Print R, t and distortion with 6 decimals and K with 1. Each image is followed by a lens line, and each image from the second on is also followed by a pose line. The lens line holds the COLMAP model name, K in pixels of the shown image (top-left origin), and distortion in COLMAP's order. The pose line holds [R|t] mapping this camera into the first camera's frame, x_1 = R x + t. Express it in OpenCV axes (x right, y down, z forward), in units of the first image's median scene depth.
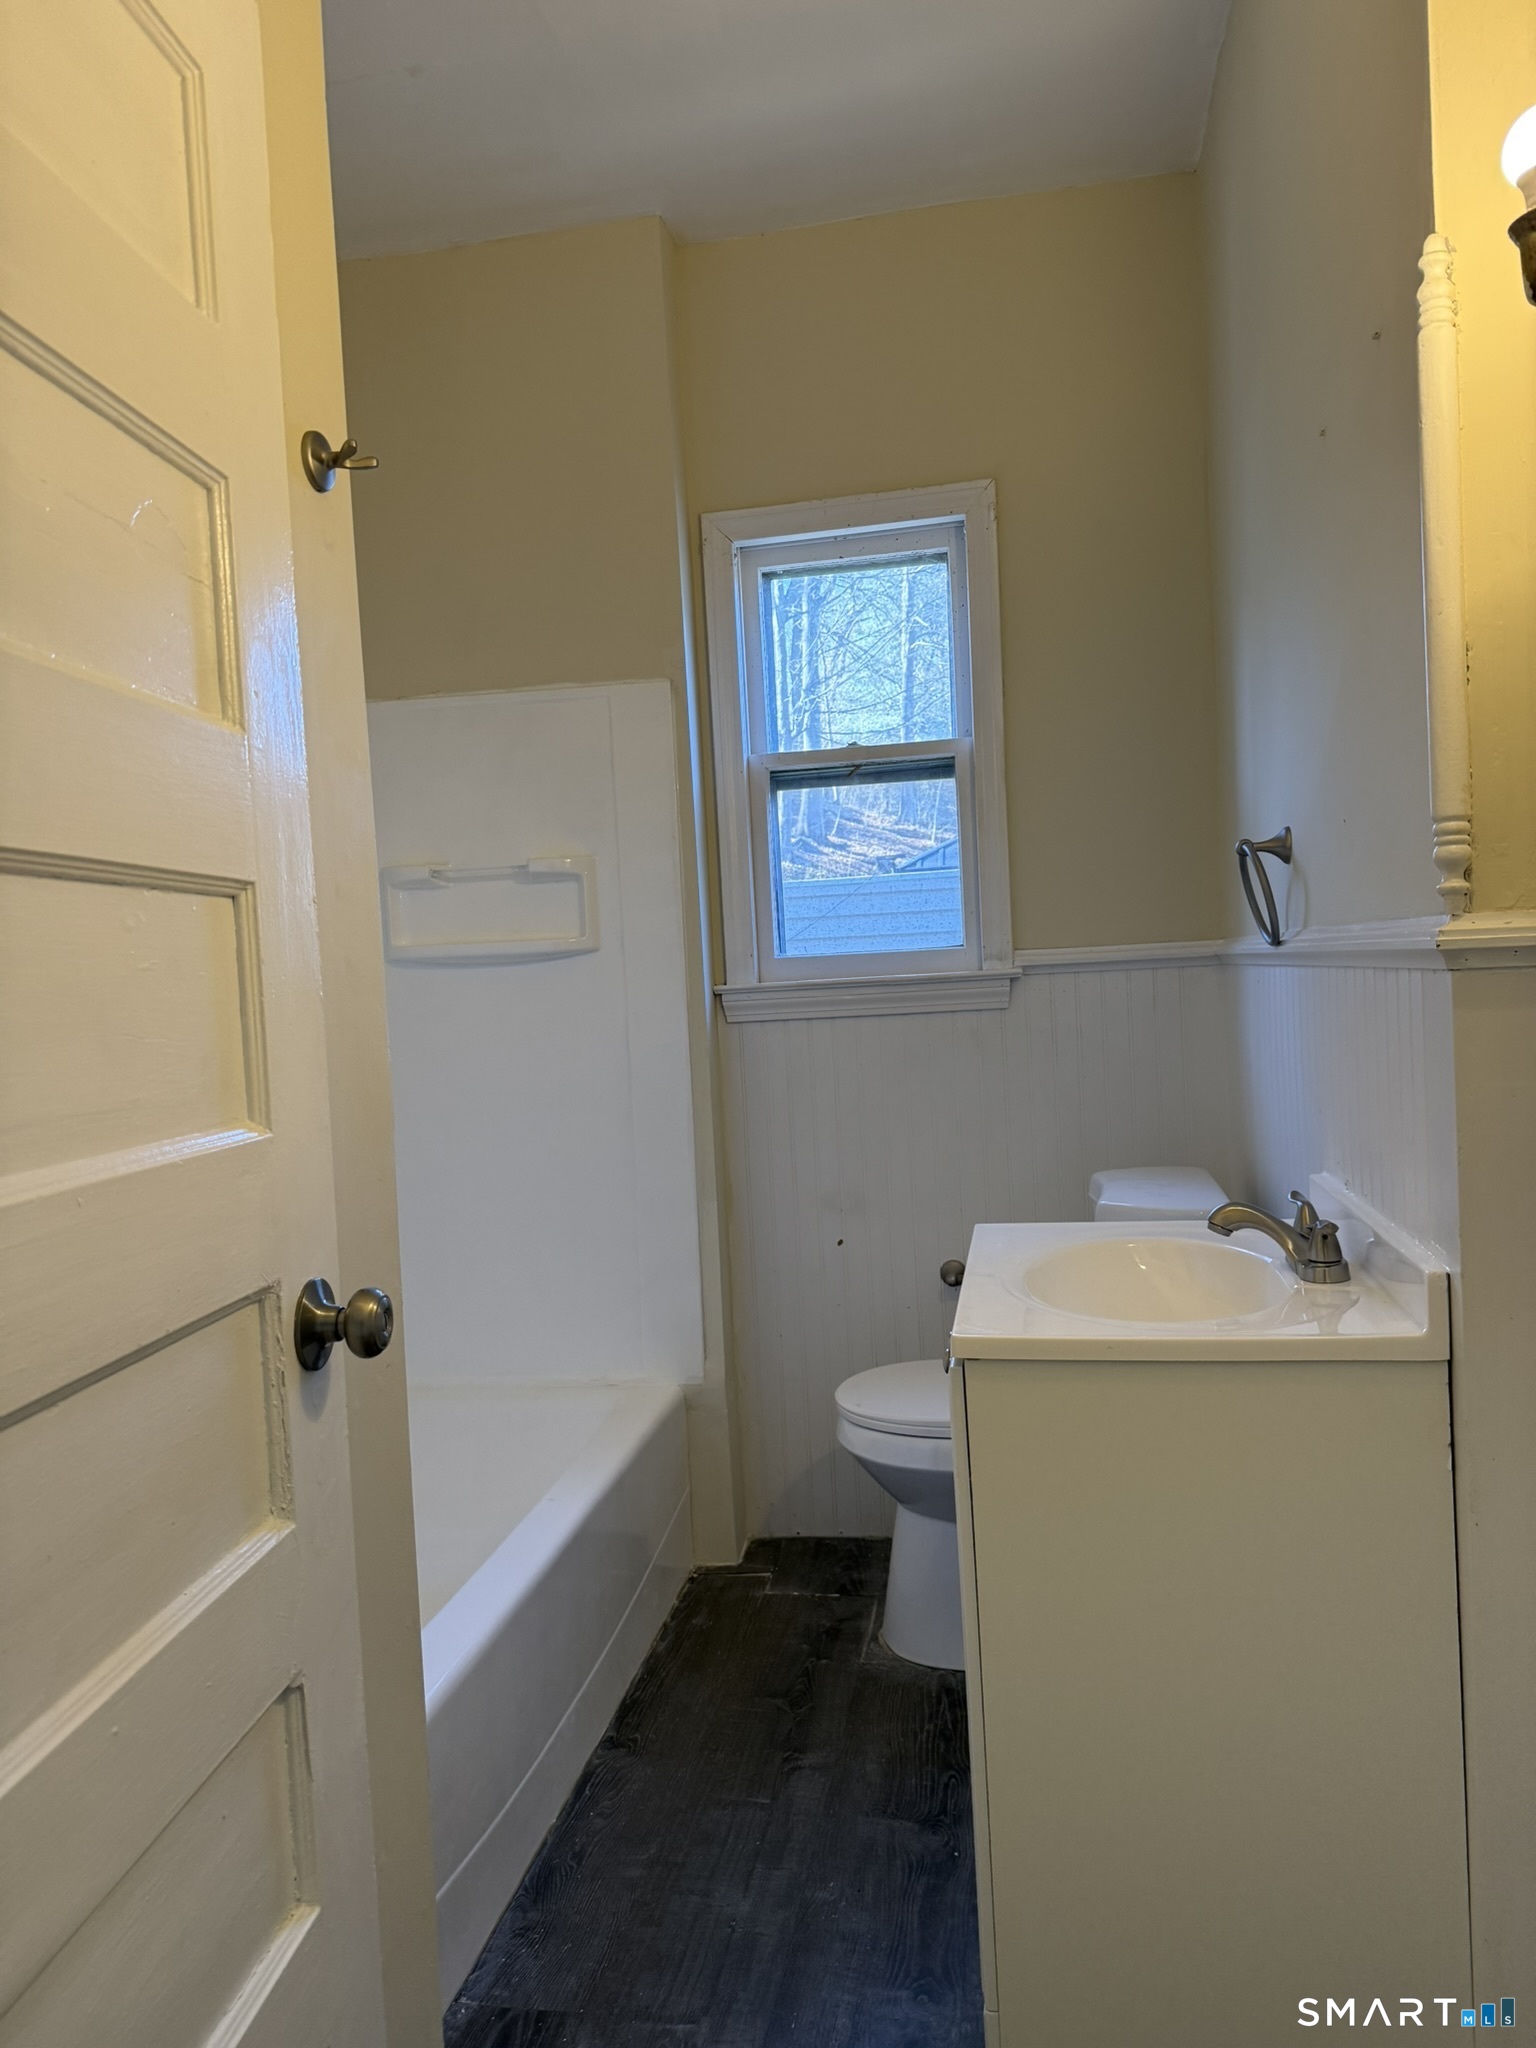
lens RADIAL K [[1460.9, 0, 751.5], [0, 1460.9, 1014.1], [0, 0, 1]] dist [0.058536, -0.072983]
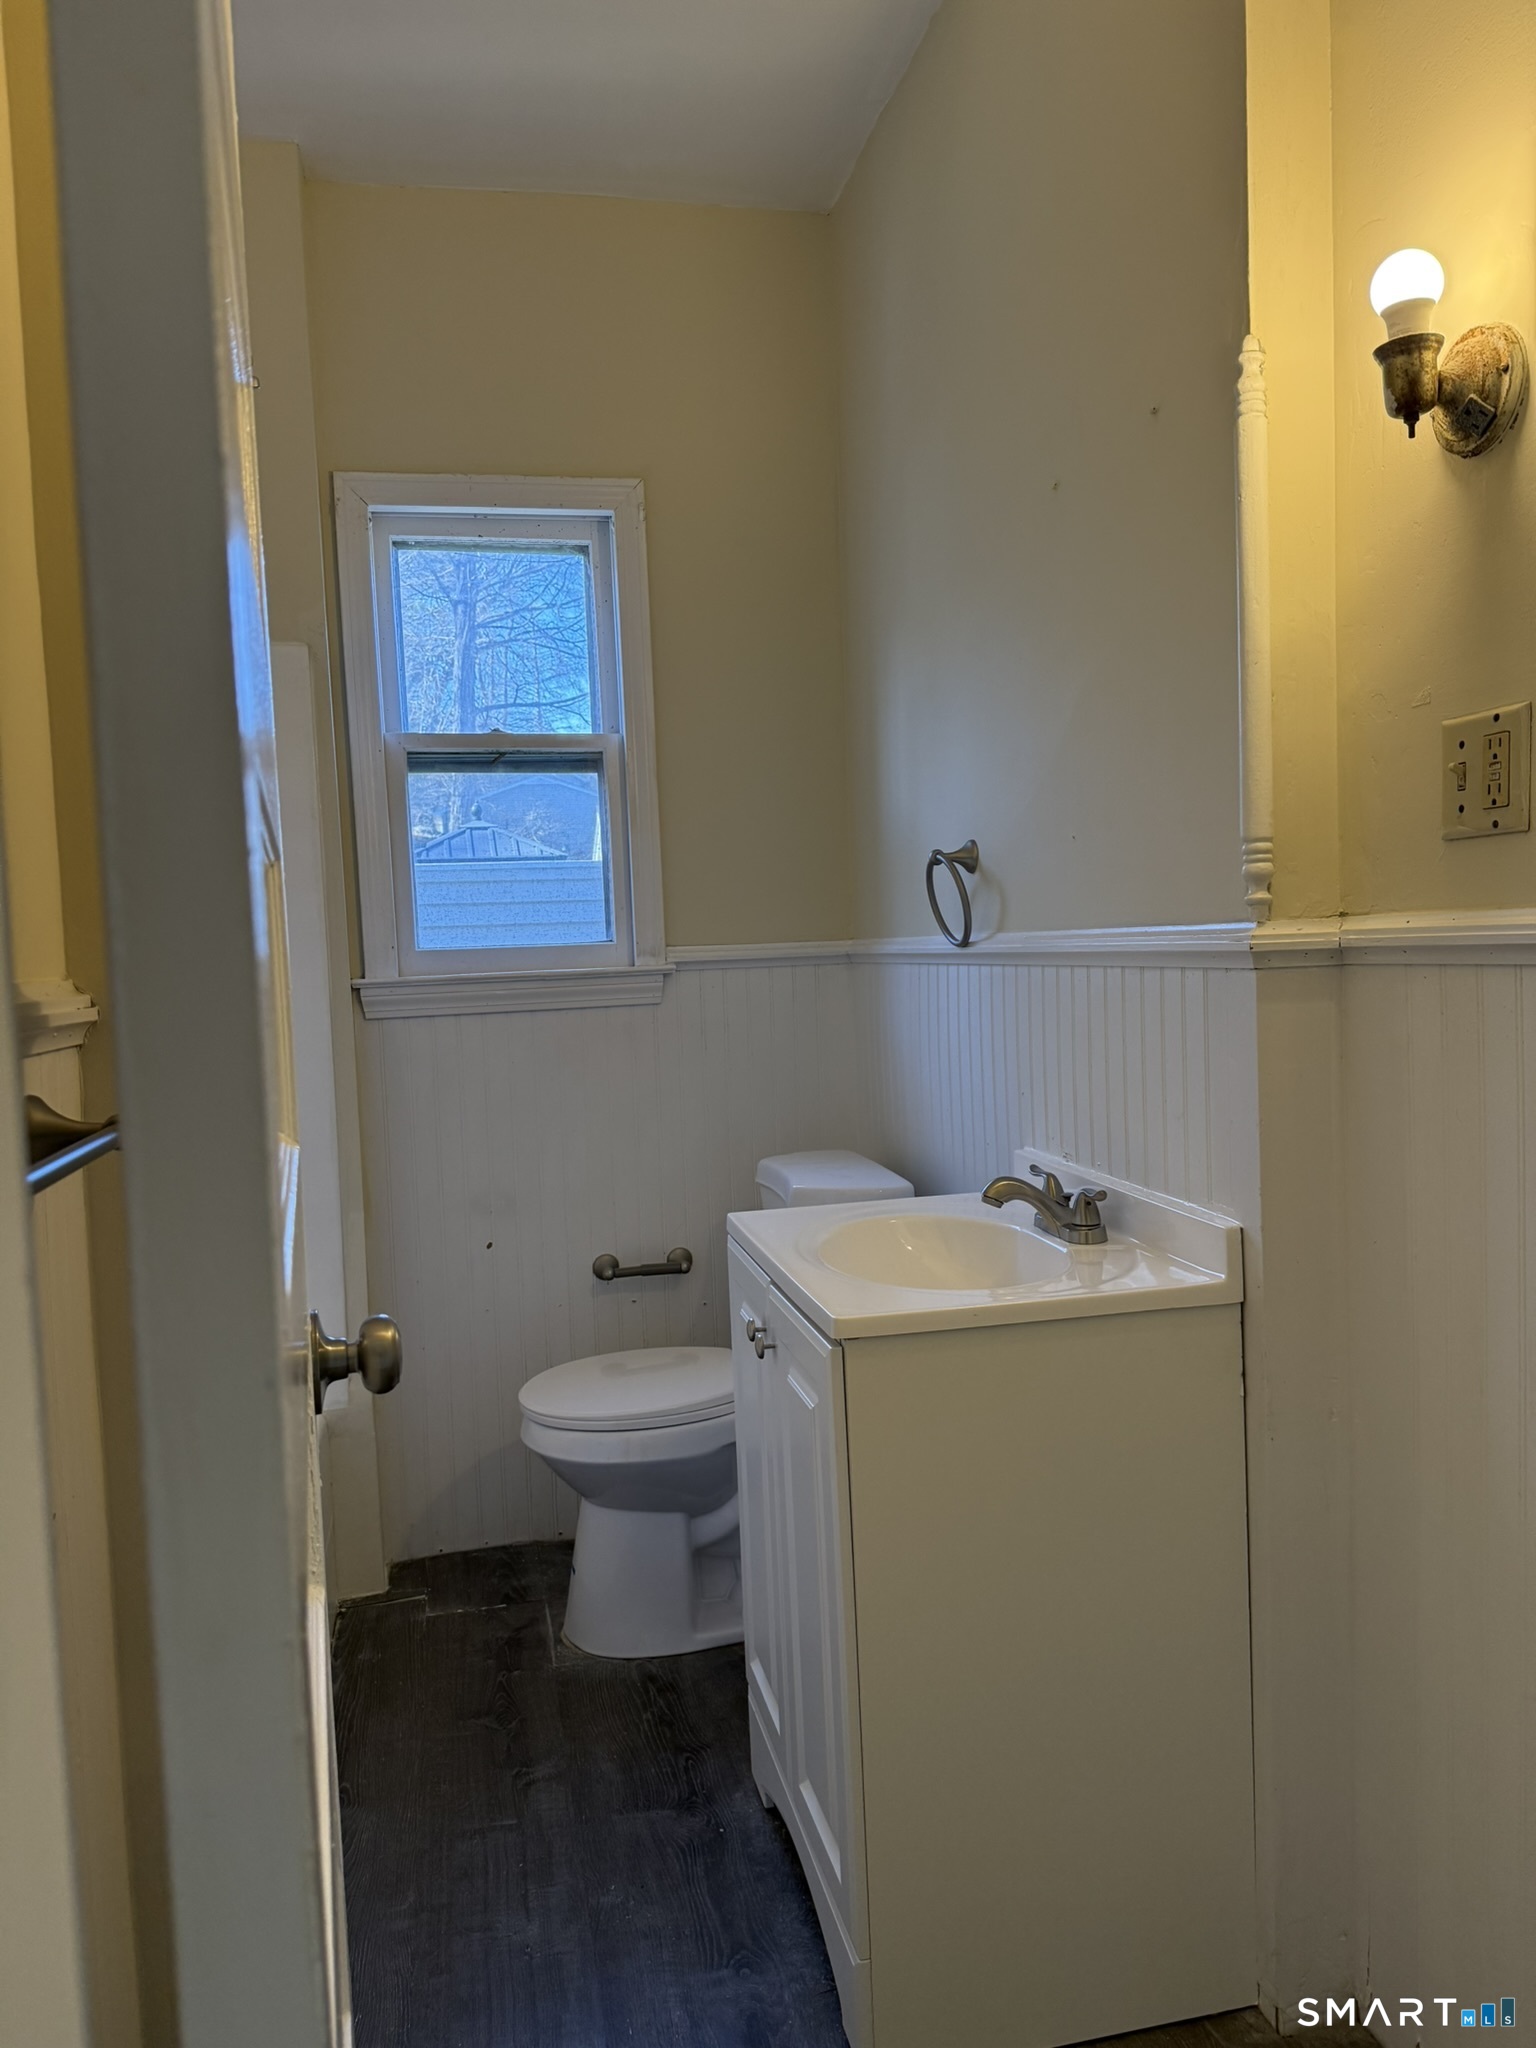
lens RADIAL K [[1460.9, 0, 776.3], [0, 1460.9, 1023.3], [0, 0, 1]] dist [0.058536, -0.072983]
pose [[0.920020, -0.005595, 0.391831, -0.171067], [0.002251, 0.999957, 0.008993, 0.000991], [-0.391864, -0.007392, 0.919993, 0.037368]]
